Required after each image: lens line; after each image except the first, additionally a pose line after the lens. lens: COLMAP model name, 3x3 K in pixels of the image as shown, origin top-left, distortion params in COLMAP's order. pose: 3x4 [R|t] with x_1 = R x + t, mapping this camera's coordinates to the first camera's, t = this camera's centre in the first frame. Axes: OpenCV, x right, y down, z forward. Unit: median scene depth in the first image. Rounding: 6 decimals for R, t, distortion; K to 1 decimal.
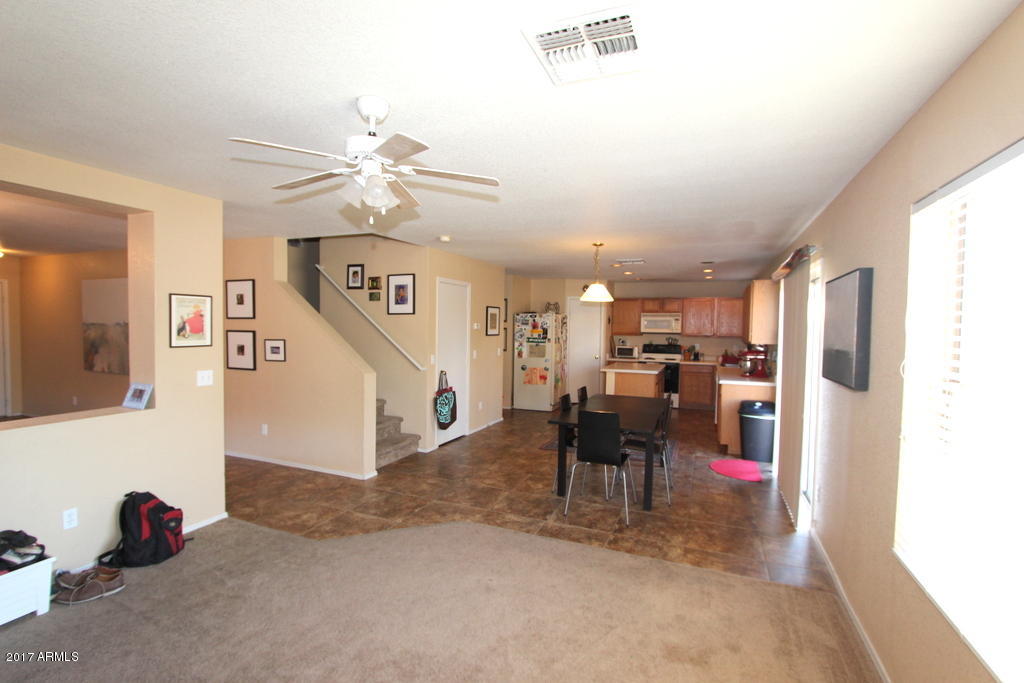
lens RADIAL K [[472.2, 0, 509.9], [0, 472.2, 345.4], [0, 0, 1]] dist [-0.008382, 0.000061]
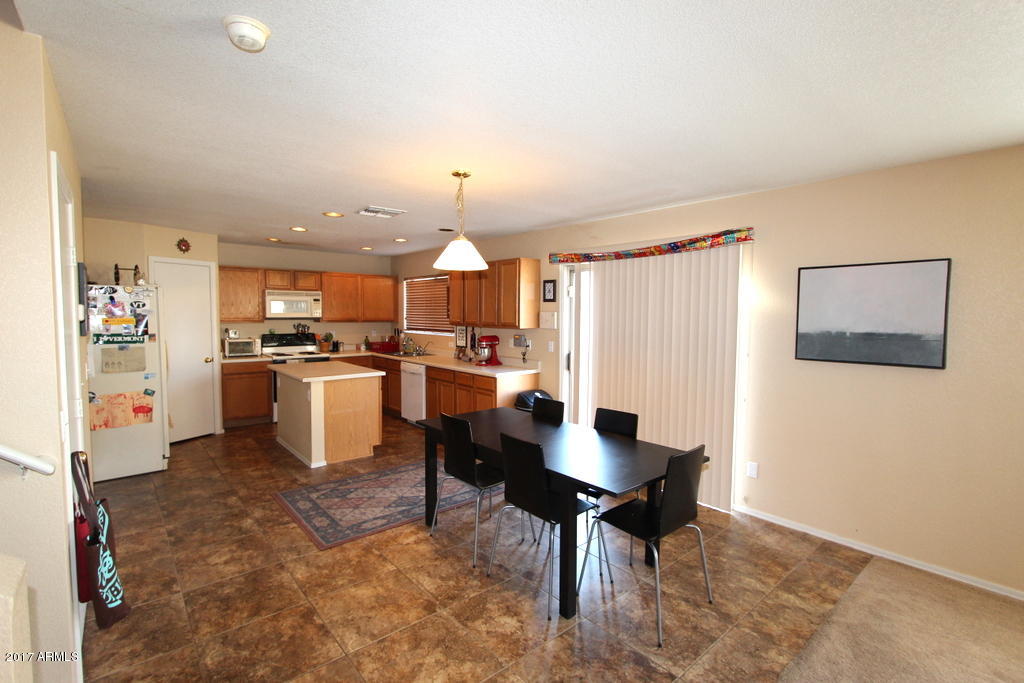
lens RADIAL K [[472.2, 0, 511.7], [0, 472.2, 337.4], [0, 0, 1]] dist [-0.008382, 0.000061]
pose [[0.450123, -0.058867, 0.891024, -0.199927], [0.040454, 0.998145, 0.045508, -0.018010], [-0.892050, 0.015561, 0.451669, 0.407395]]
